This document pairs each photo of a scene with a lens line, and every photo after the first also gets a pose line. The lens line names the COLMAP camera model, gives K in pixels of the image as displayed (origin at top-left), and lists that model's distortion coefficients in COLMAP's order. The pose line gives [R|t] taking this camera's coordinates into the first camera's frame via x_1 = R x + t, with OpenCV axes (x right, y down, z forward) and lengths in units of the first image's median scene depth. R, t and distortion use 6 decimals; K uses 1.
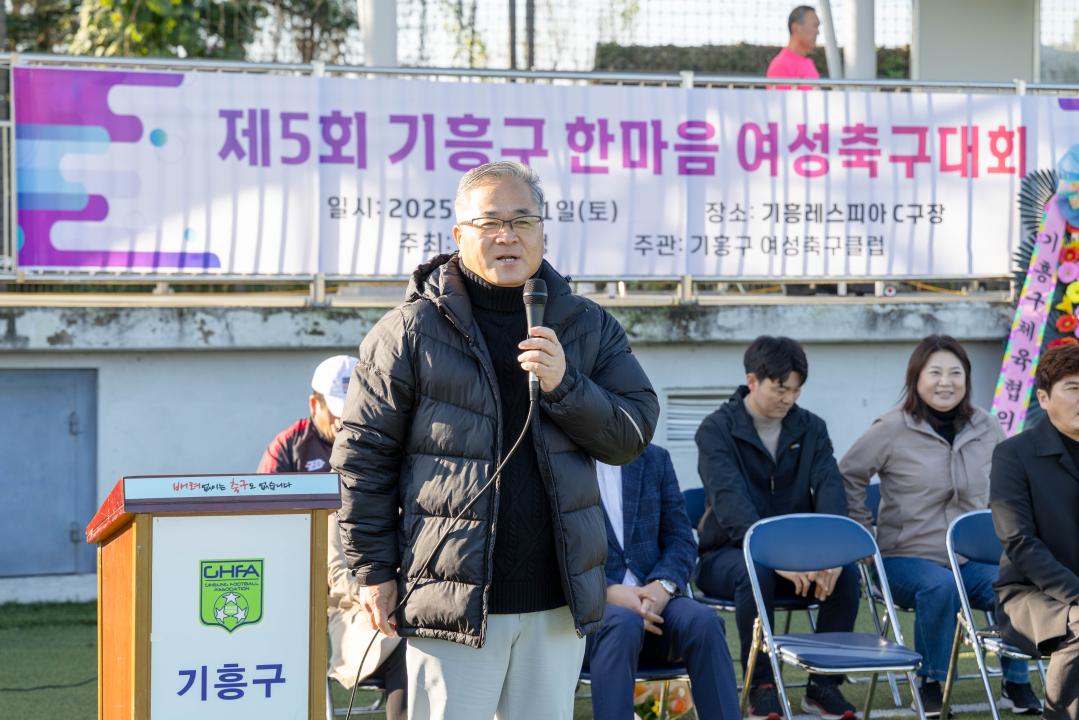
lens RADIAL K [[2409.0, 0, 540.4], [0, 2409.0, 387.5], [0, 0, 1]] dist [0.084764, -0.034961]
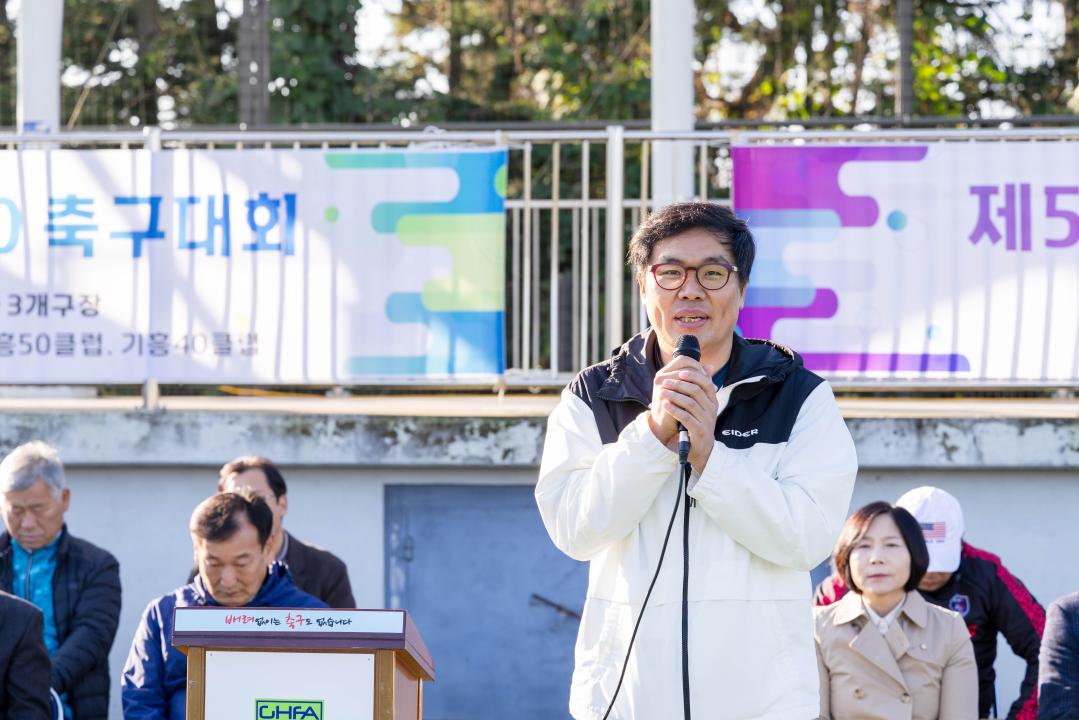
lens RADIAL K [[2951.1, 0, 539.5], [0, 2951.1, 360.0], [0, 0, 1]] dist [0.123704, -0.594124]
pose [[0.901485, -0.003662, -0.432796, 0.177137], [-0.017640, 0.998822, -0.045195, -0.004035], [0.432452, 0.048377, 0.900358, 0.000066]]
